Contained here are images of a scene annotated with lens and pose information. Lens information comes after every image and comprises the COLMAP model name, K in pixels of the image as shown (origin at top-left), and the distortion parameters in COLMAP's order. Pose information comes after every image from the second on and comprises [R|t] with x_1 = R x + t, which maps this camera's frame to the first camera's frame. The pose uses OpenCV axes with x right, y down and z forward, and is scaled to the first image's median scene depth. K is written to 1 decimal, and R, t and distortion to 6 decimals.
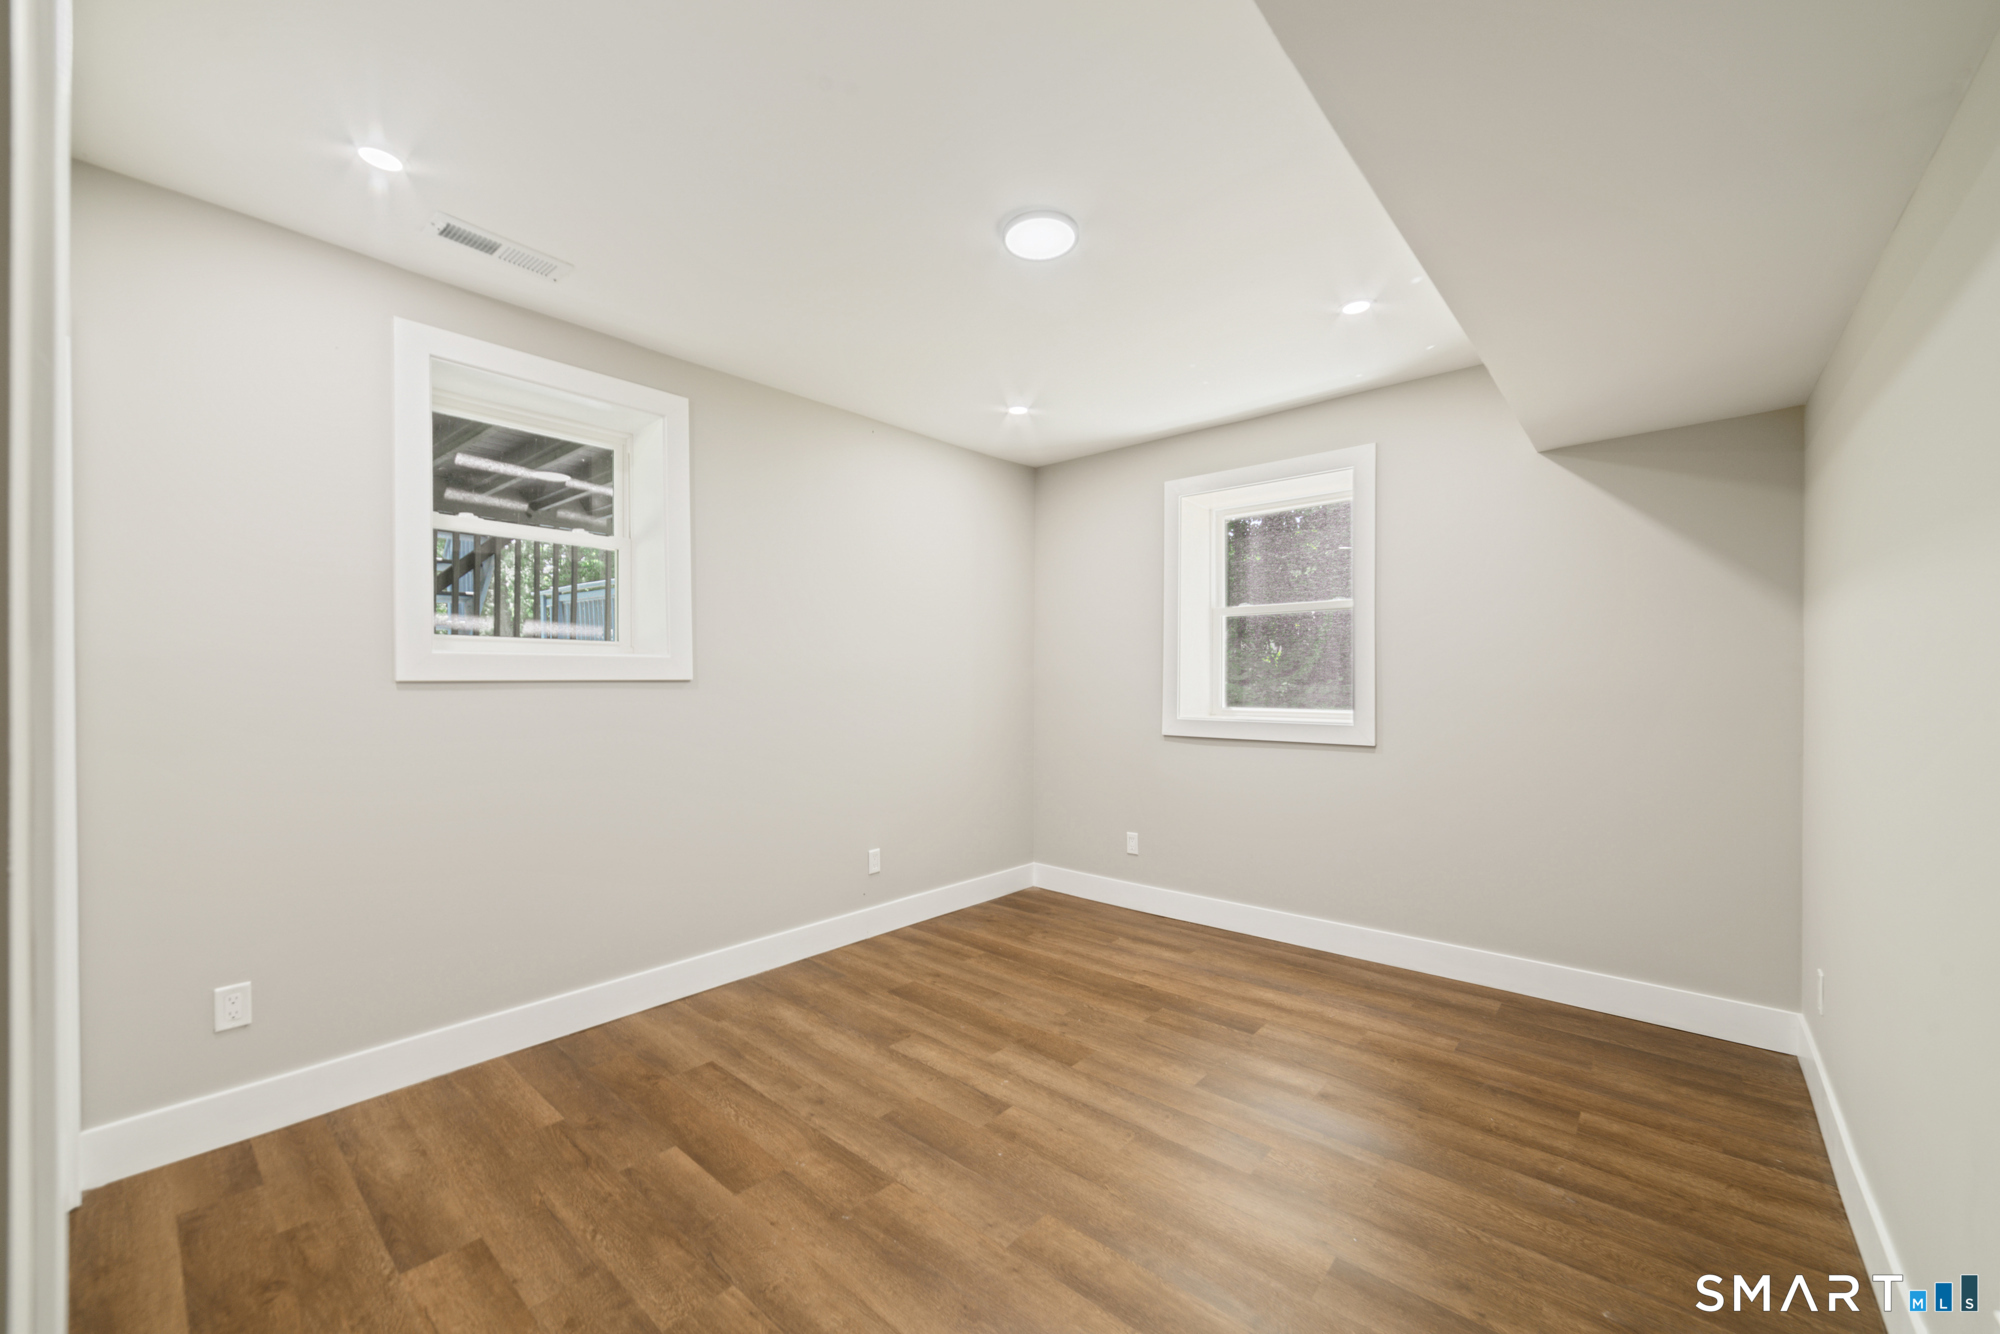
lens RADIAL K [[781.0, 0, 997.6], [0, 781.0, 682.6], [0, 0, 1]] dist [-0.002340, 0.002041]
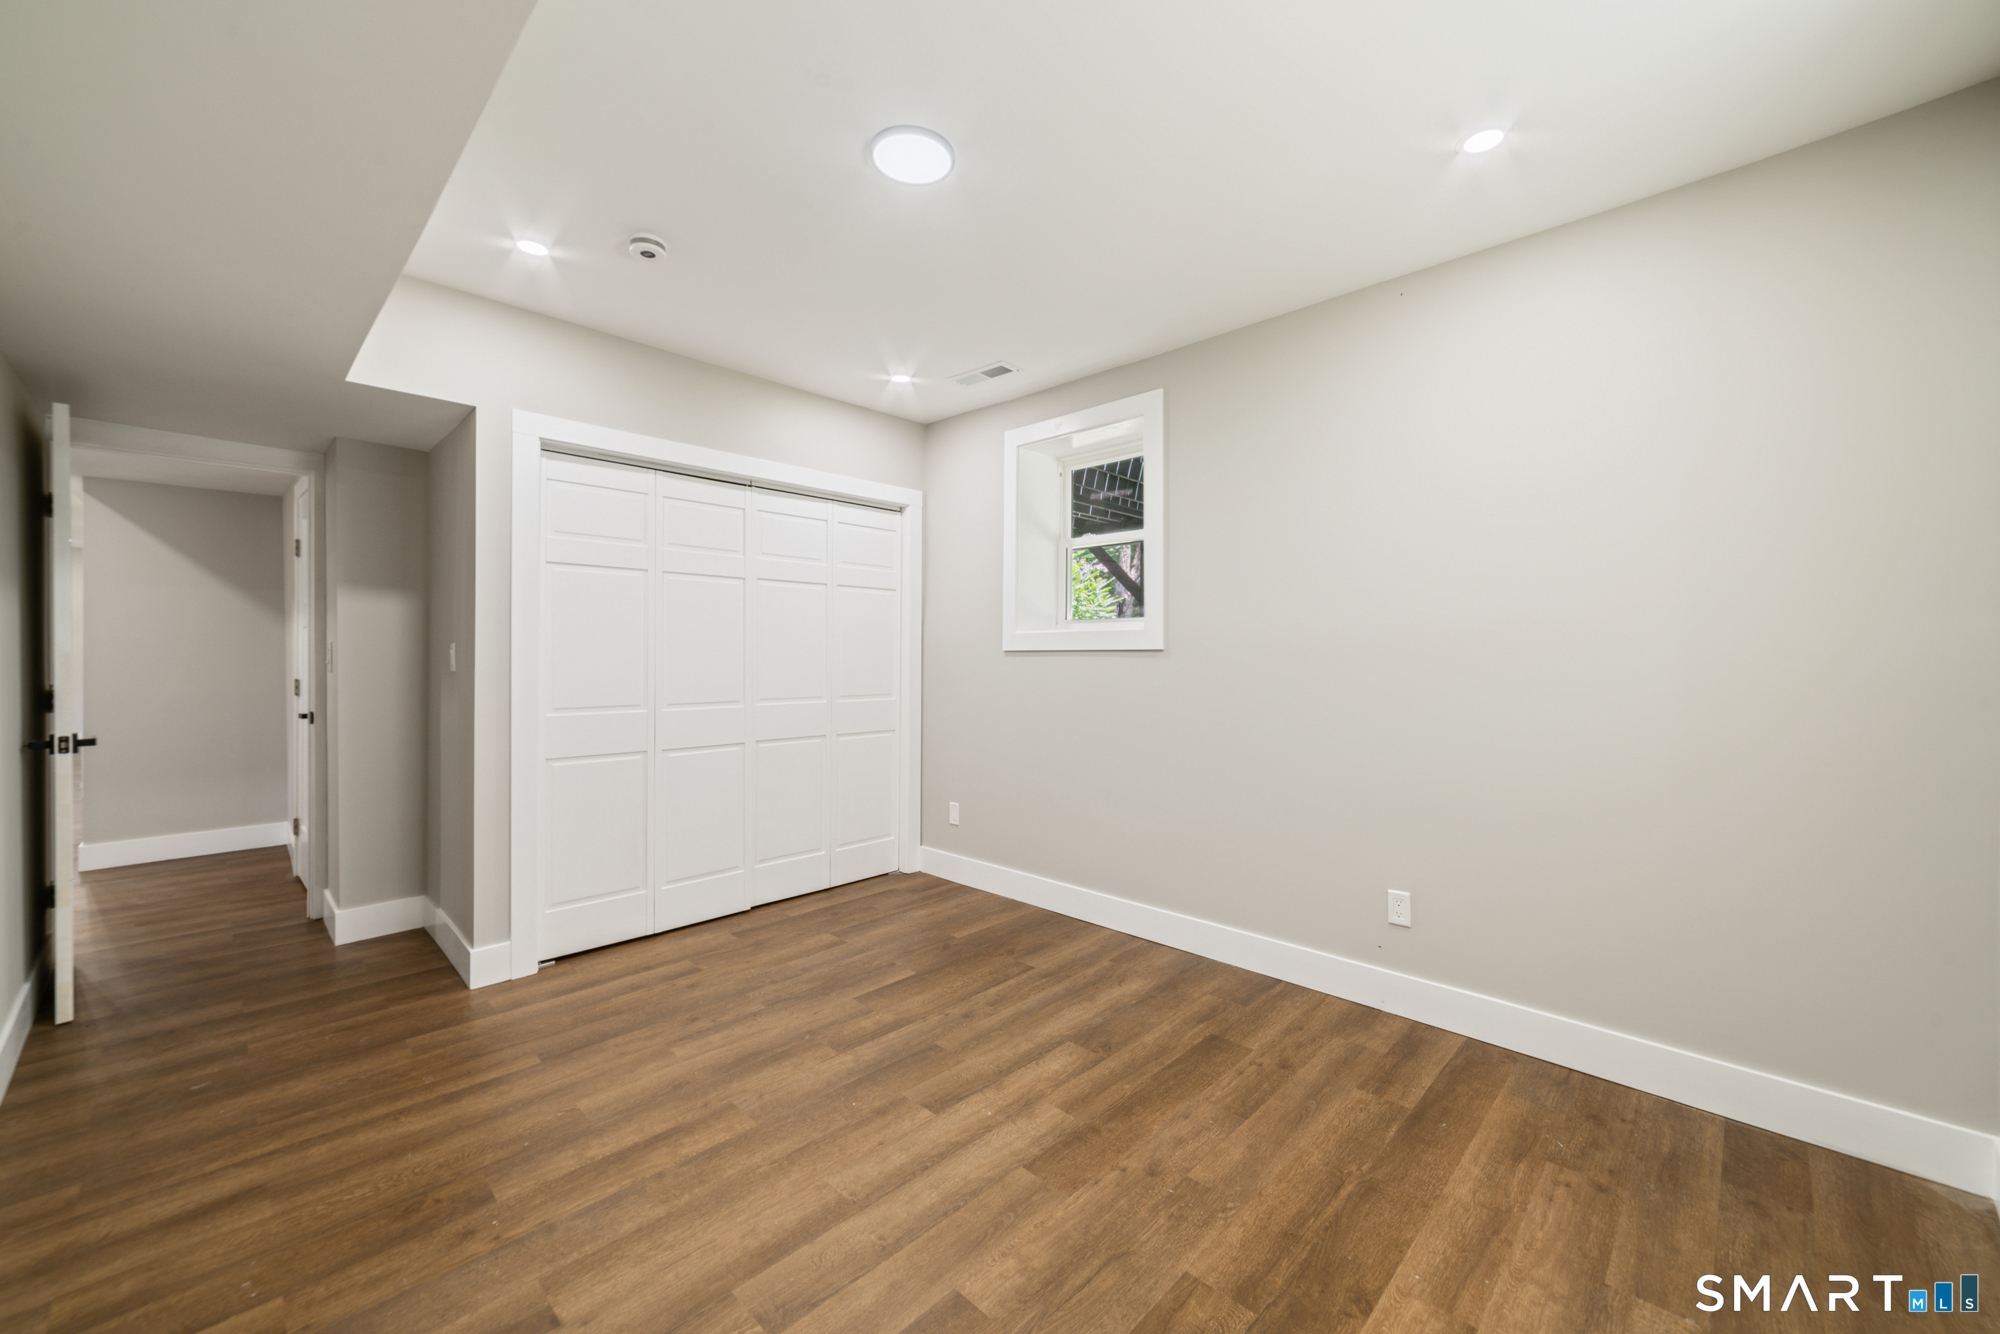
lens RADIAL K [[781.0, 0, 998.2], [0, 781.0, 652.3], [0, 0, 1]] dist [-0.002340, 0.002041]
pose [[-0.066266, -0.001328, -0.997801, 0.763916], [-0.001311, 0.999998, -0.001244, 0.002063], [0.997801, 0.001226, -0.066268, 0.934285]]
